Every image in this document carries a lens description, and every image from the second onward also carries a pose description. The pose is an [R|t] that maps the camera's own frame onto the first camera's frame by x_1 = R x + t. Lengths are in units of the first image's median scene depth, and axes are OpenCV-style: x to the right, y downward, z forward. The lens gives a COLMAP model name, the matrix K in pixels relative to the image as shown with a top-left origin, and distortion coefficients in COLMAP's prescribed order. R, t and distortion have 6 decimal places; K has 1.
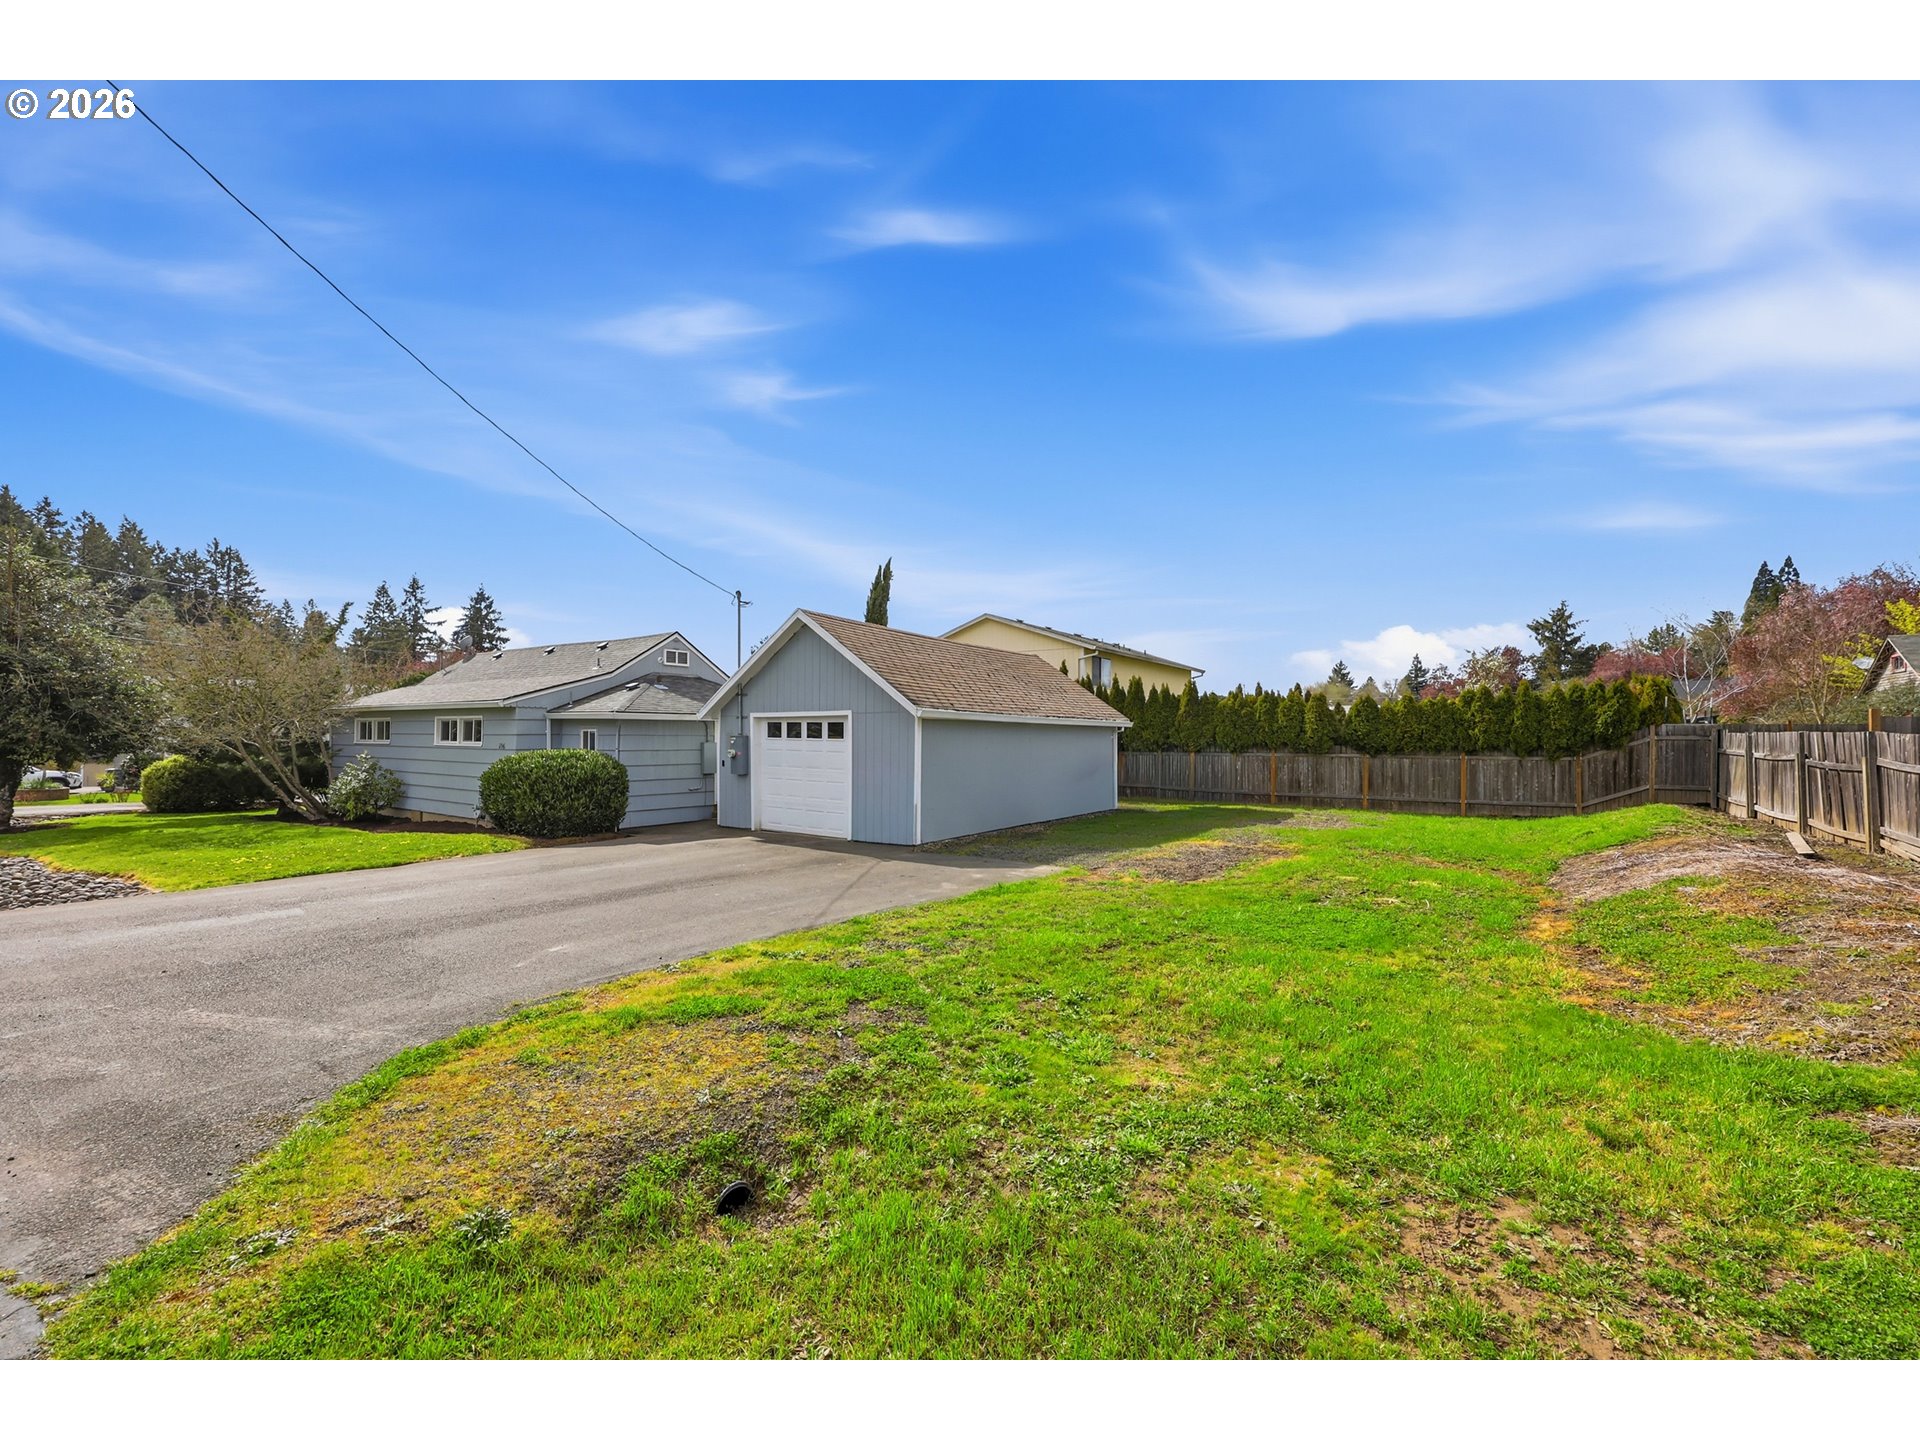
lens RADIAL K [[775.9, 0, 959.5], [0, 775.9, 723.6], [0, 0, 1]] dist [-0.000494, -0.000002]
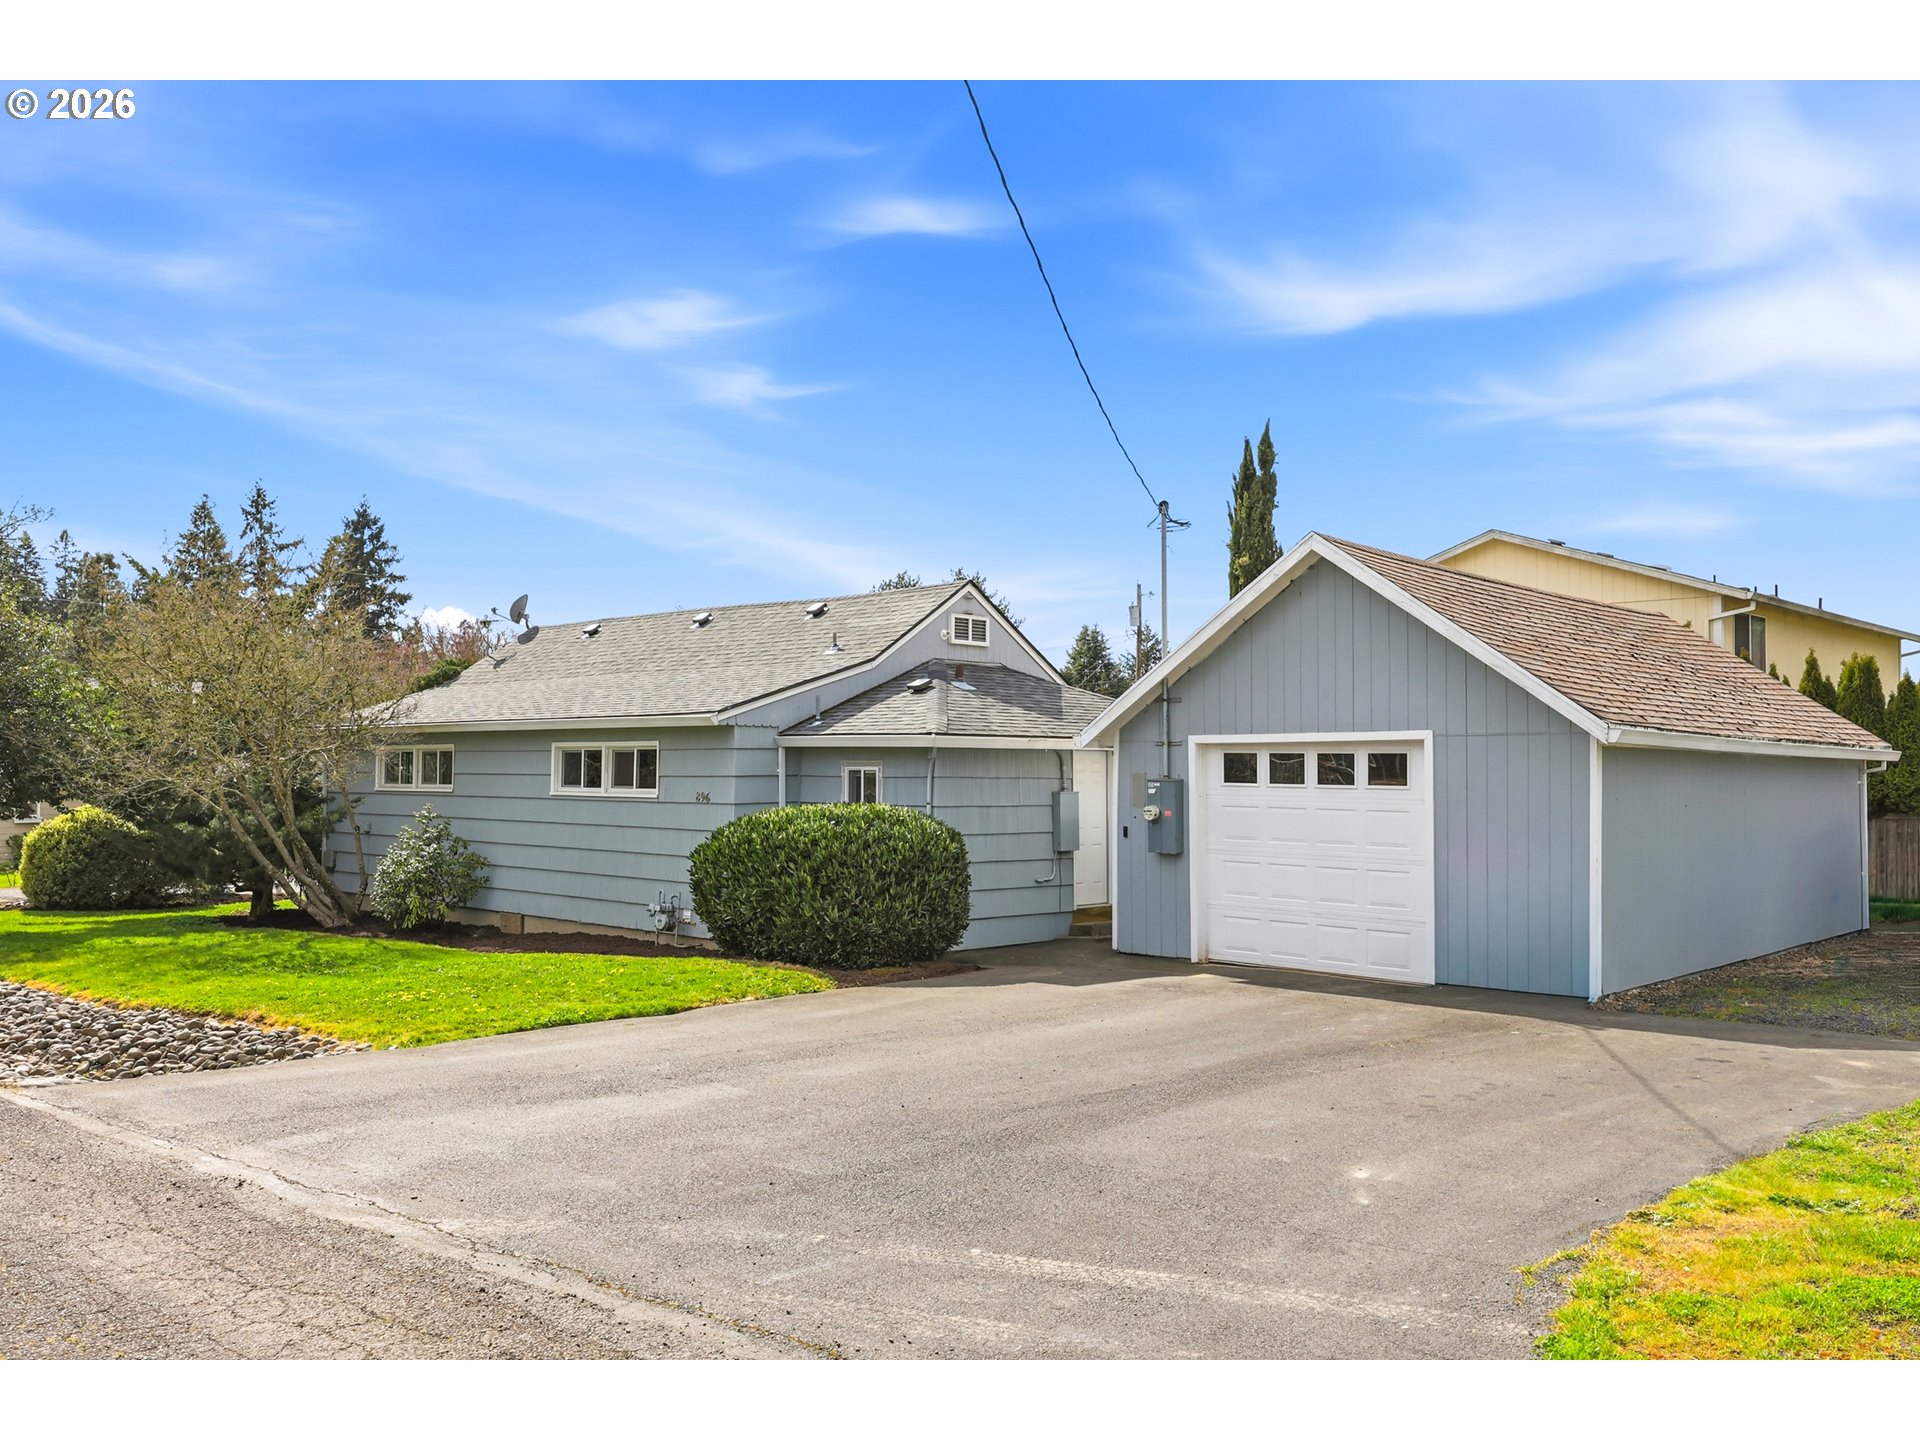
lens RADIAL K [[1553.0, 0, 959.8], [0, 1553.0, 756.4], [0, 0, 1]] dist [-0.001807, 0.003943]
pose [[0.986538, -0.000709, -0.163532, -0.212276], [0.001291, 0.999993, 0.003455, -0.002982], [0.163528, -0.003620, 0.986532, -0.043440]]
